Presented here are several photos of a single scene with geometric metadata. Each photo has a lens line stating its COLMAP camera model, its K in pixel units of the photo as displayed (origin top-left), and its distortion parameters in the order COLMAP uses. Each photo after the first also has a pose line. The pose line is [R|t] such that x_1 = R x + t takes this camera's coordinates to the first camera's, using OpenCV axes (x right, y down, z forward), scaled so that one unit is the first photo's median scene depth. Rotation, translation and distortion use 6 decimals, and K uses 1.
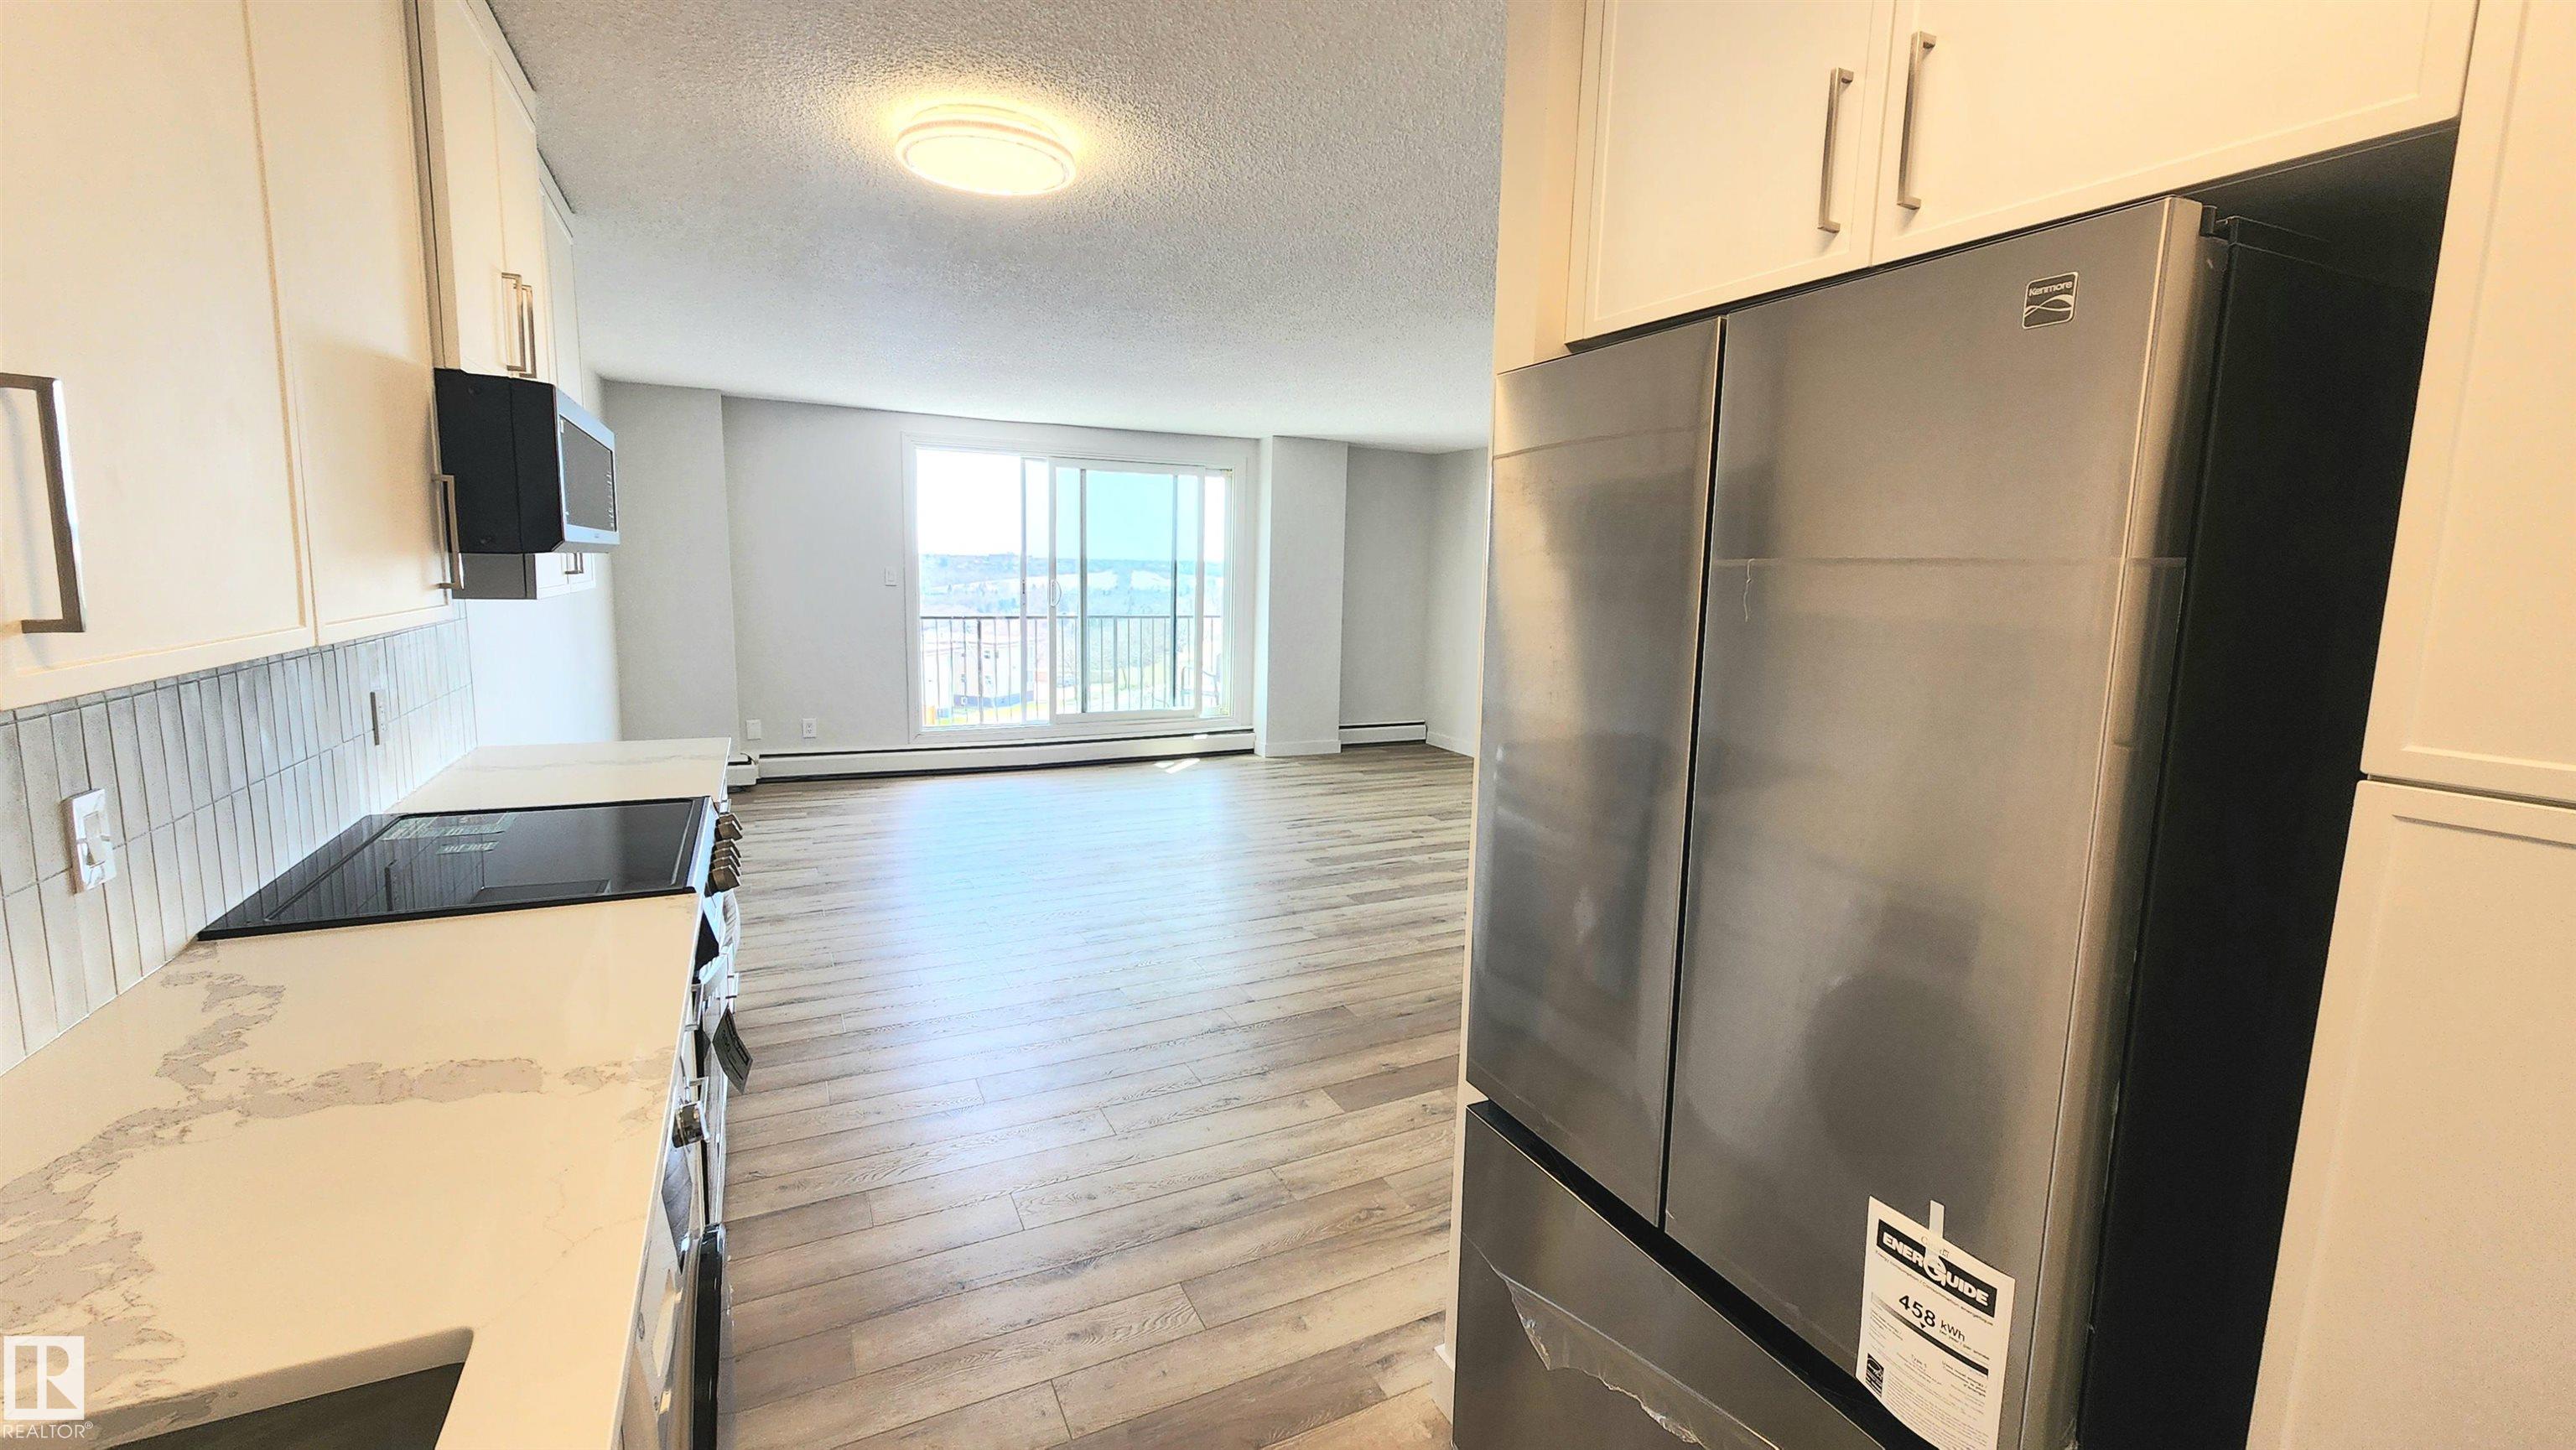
lens RADIAL K [[1050.6, 0, 1280.1], [0, 1050.6, 712.6], [0, 0, 1]] dist [0.000825, 0.000042]
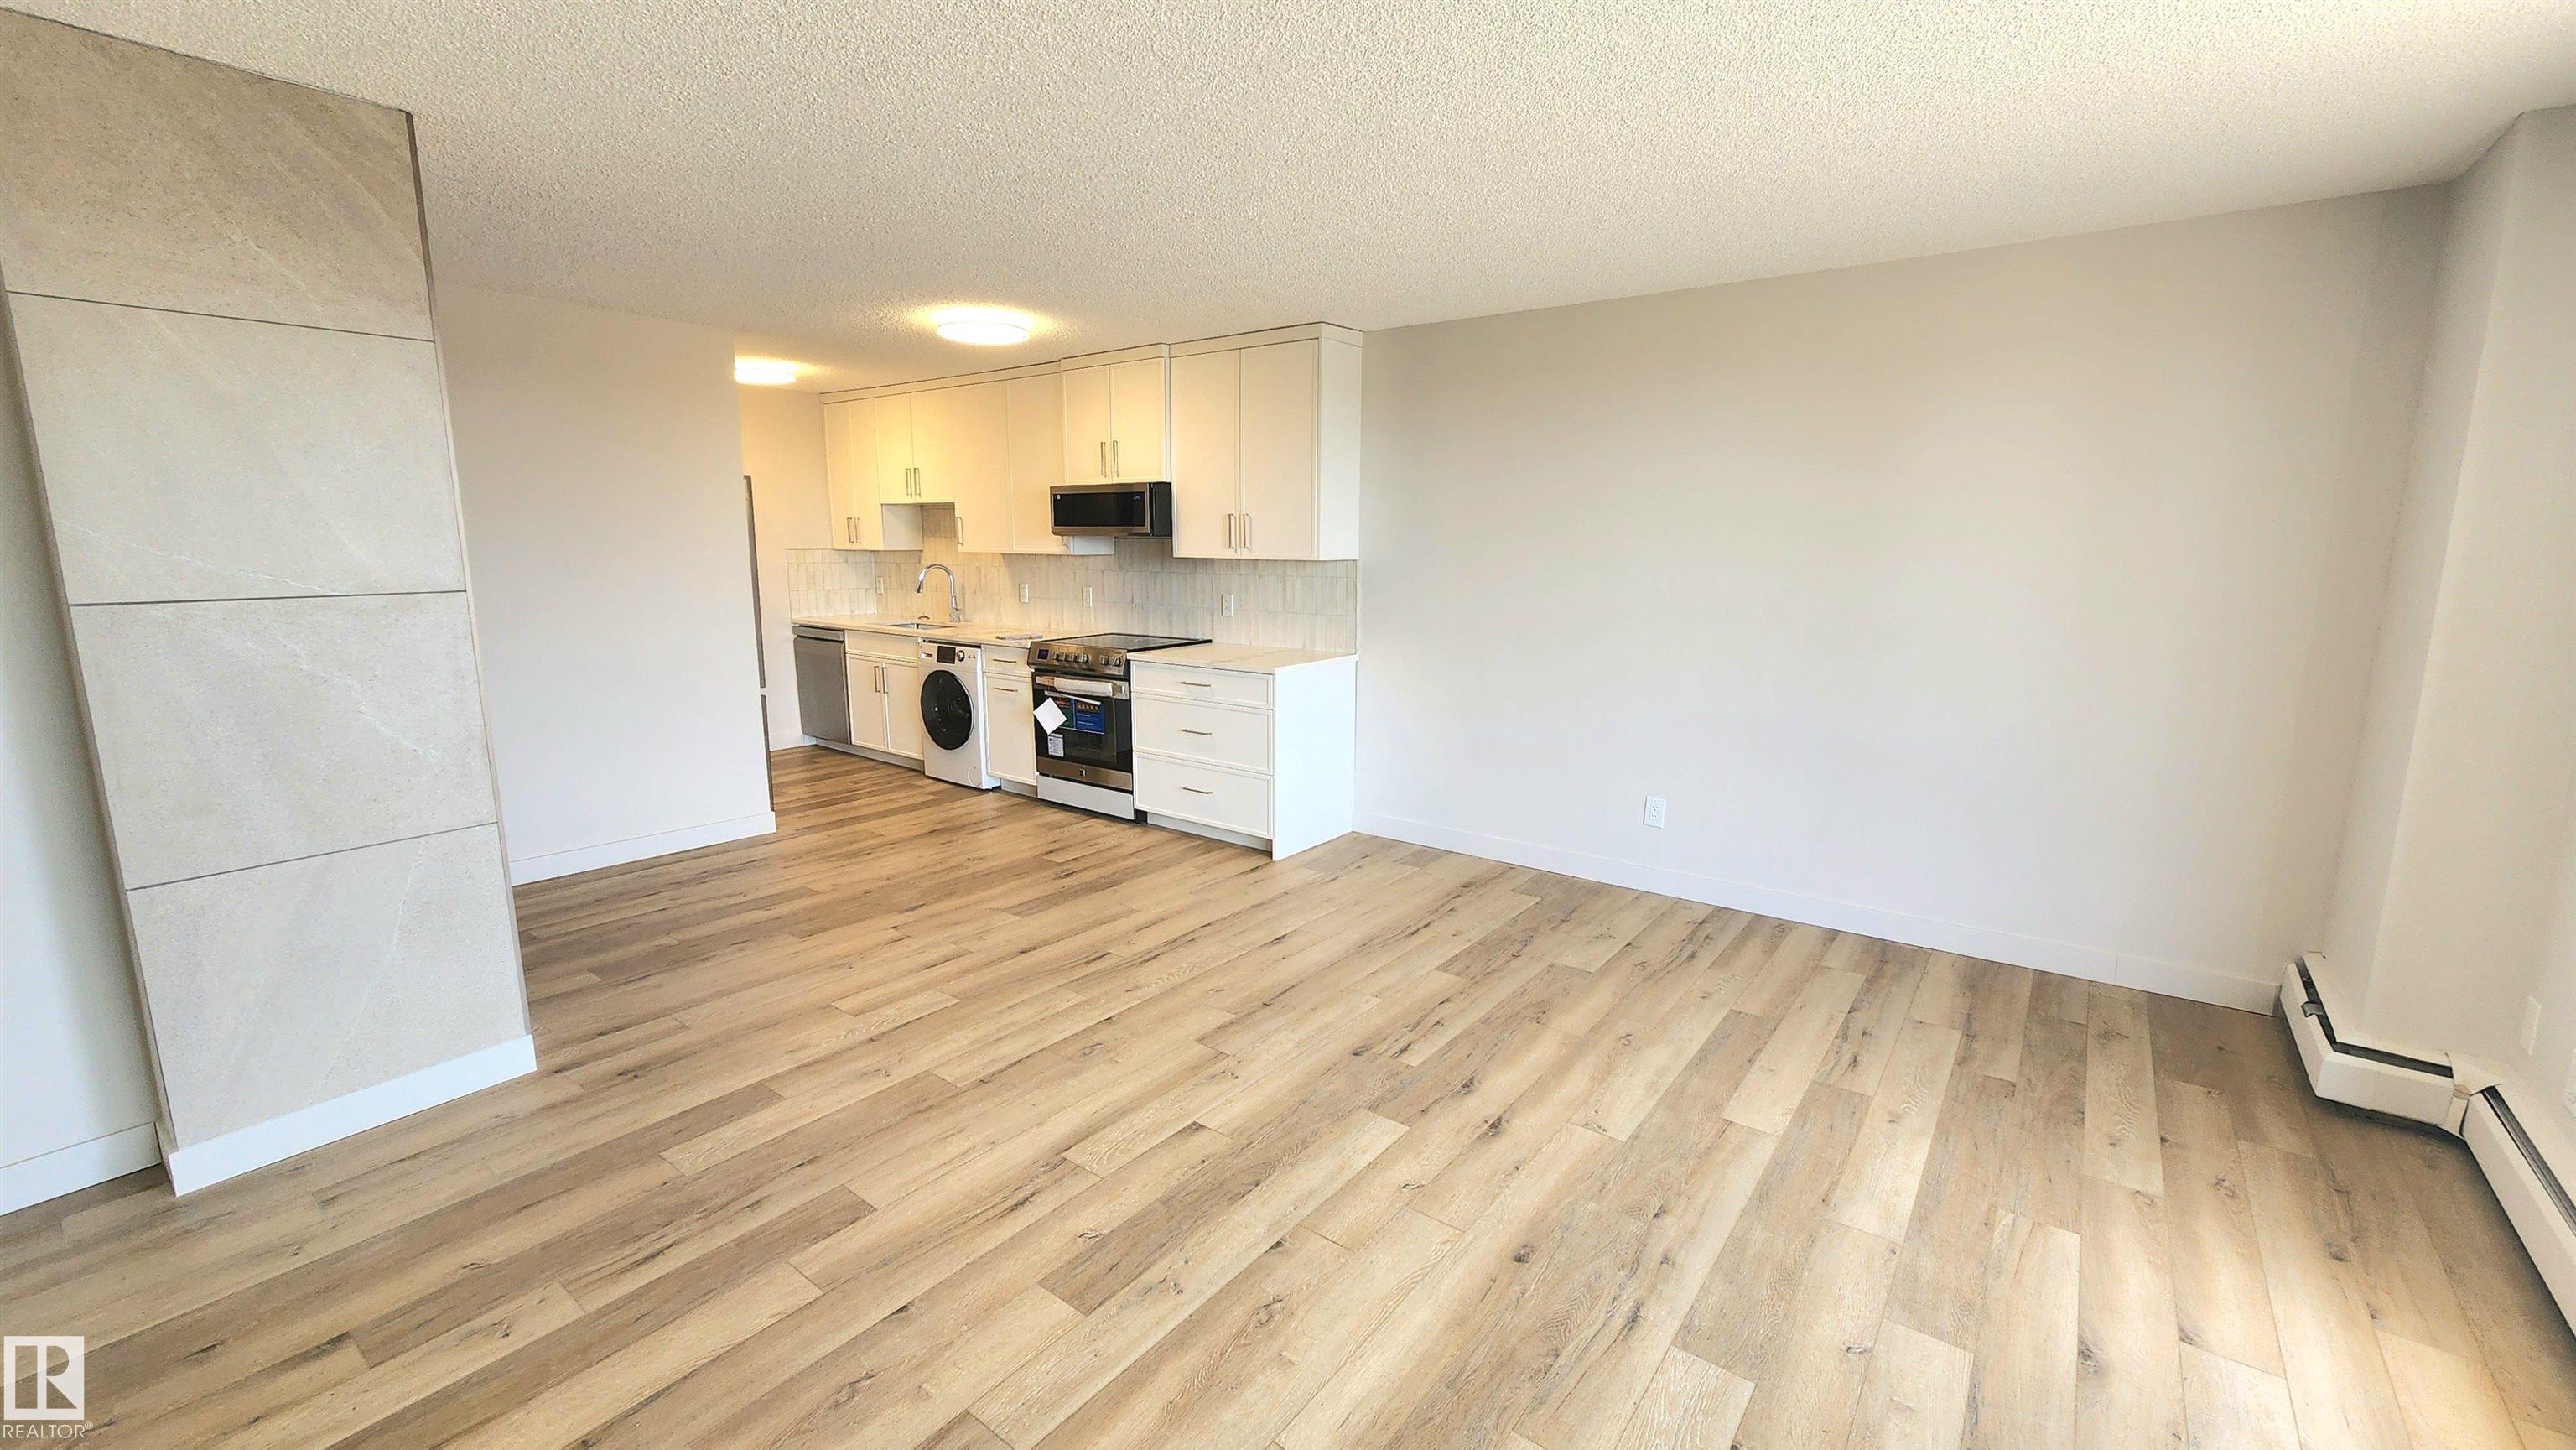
lens RADIAL K [[1048.5, 0, 1285.6], [0, 1048.5, 706.7], [0, 0, 1]] dist [0.002617, 0.000222]
pose [[-0.894193, 0.042330, -0.445675, 0.040221], [-0.088664, 0.959055, 0.268984, -0.133876], [0.438813, 0.280039, -0.853827, 0.973000]]
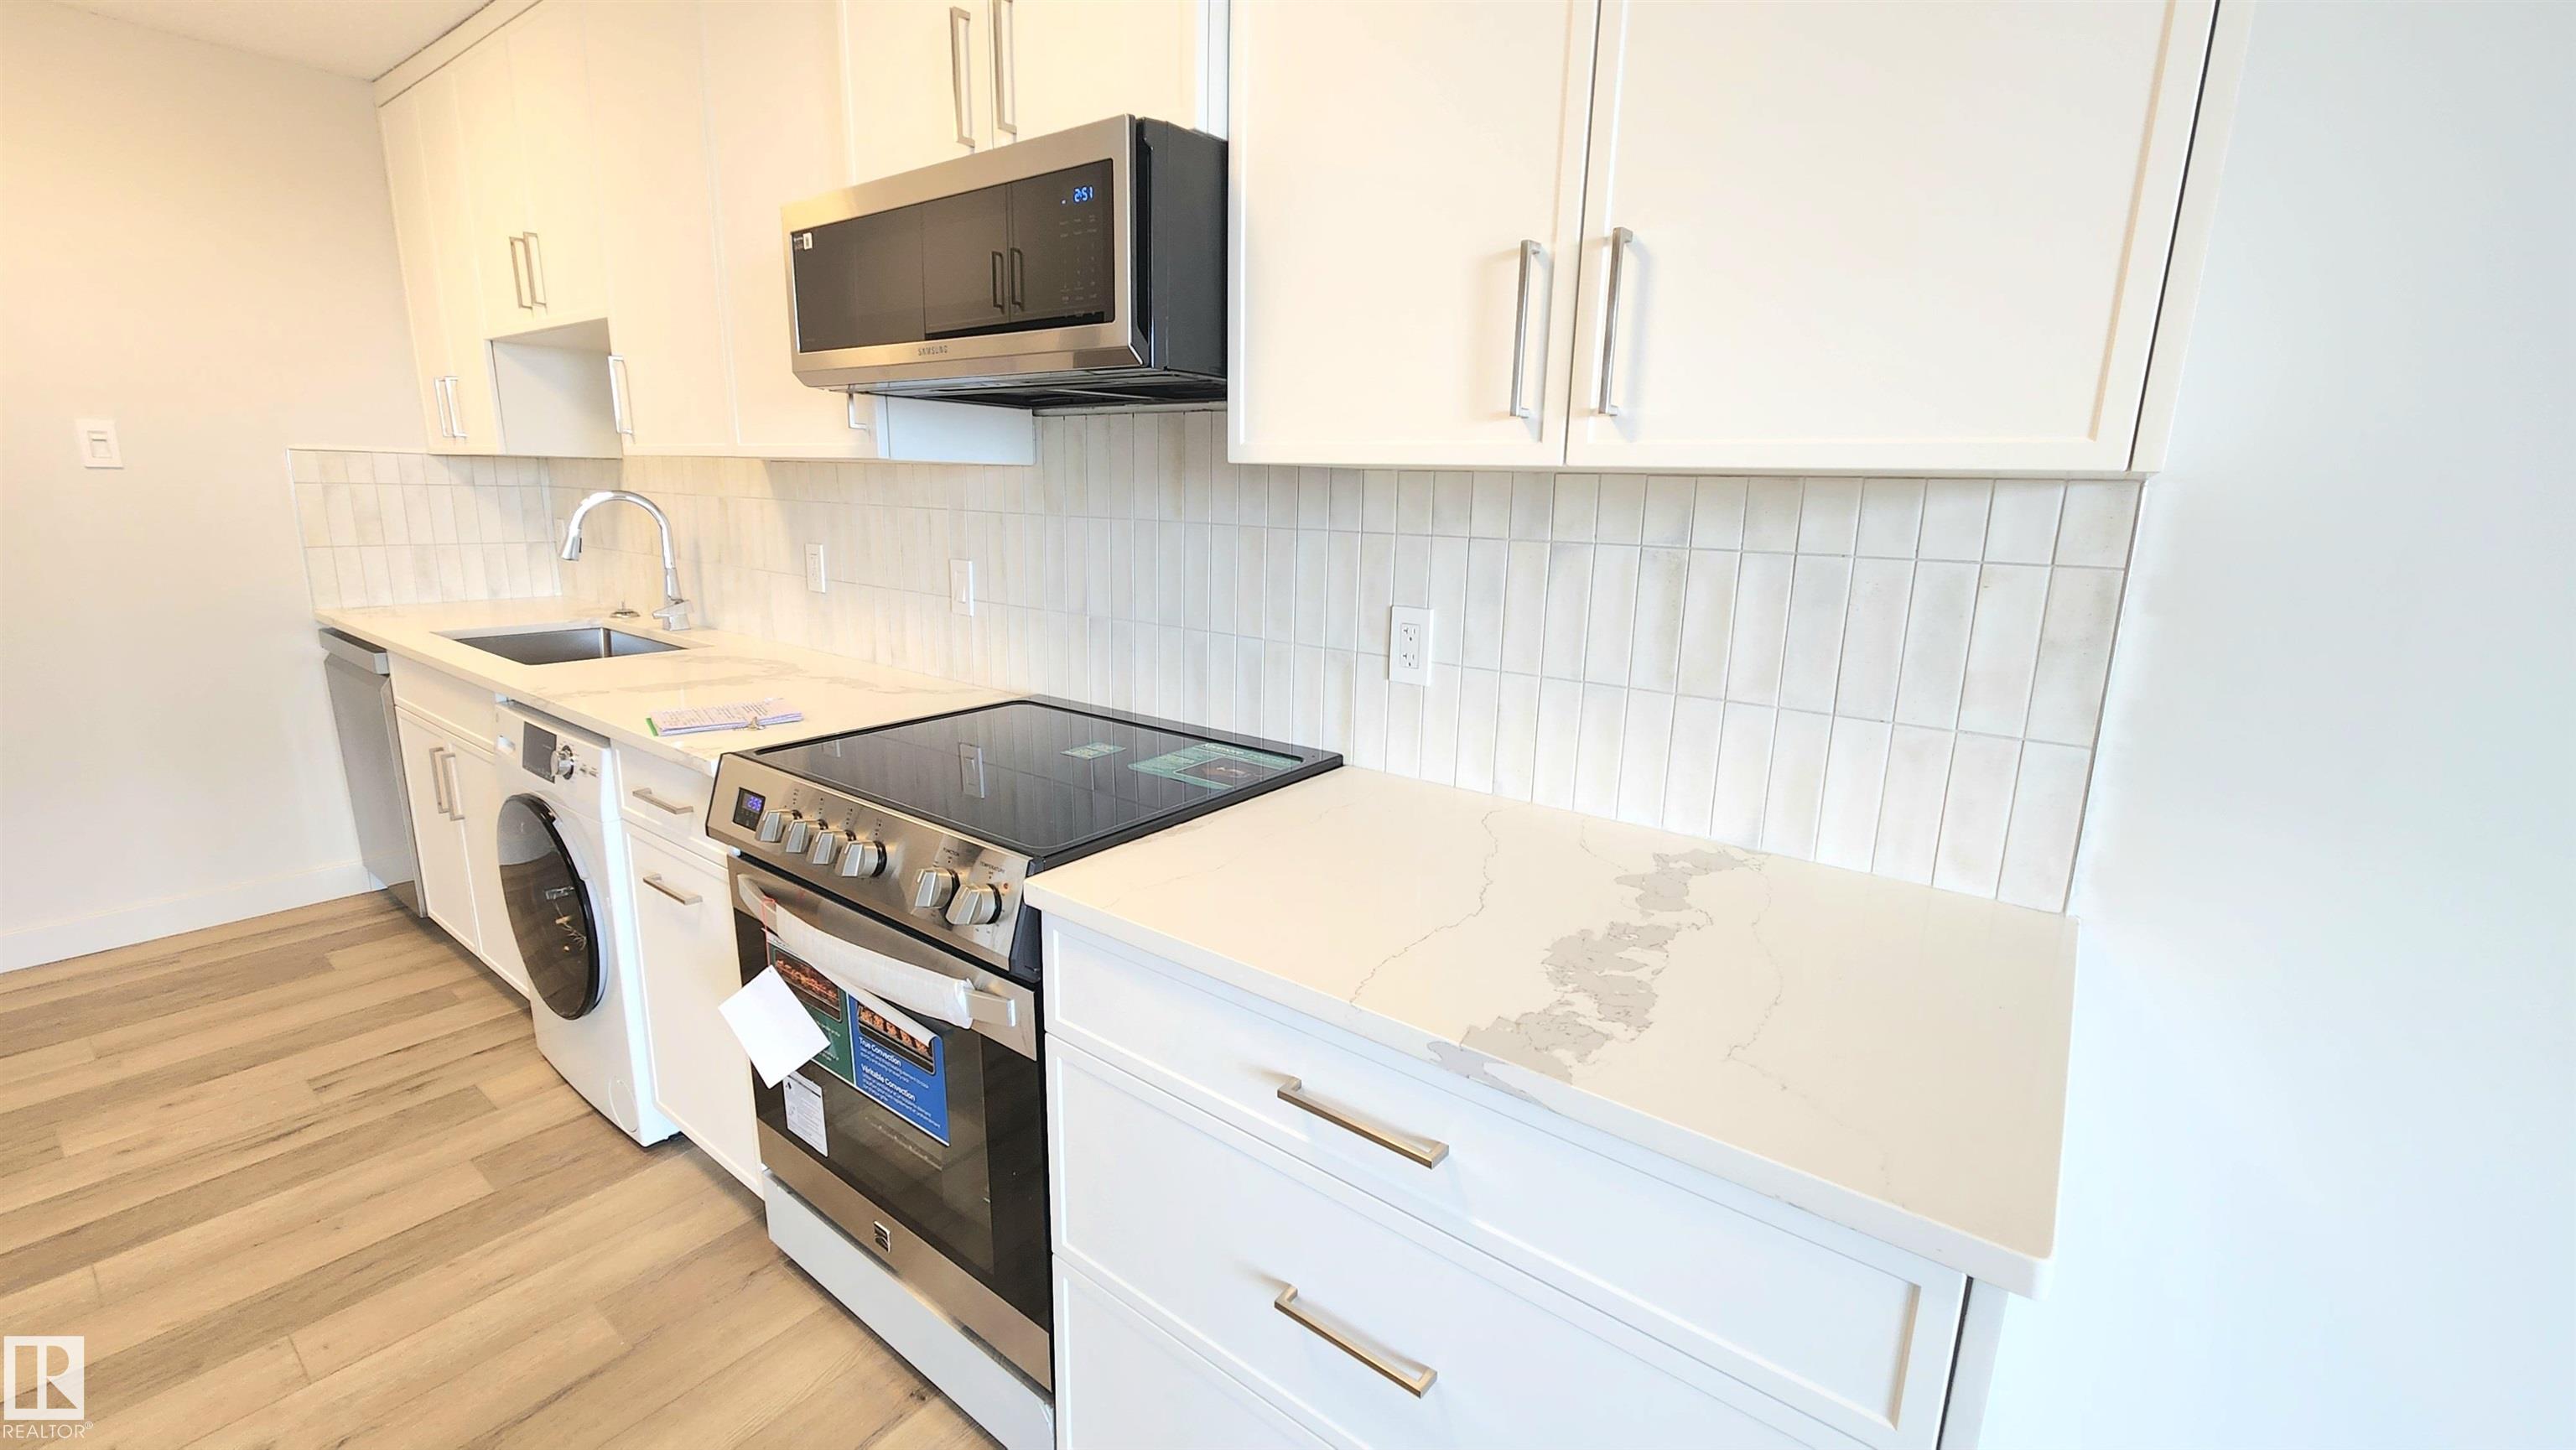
lens RADIAL K [[1048.5, 0, 1285.6], [0, 1048.5, 706.7], [0, 0, 1]] dist [0.002617, 0.000222]
pose [[-0.892184, 0.046677, -0.449254, -0.140340], [-0.108145, 0.943639, 0.312811, -0.050583], [0.438534, 0.327669, -0.836852, 0.469168]]
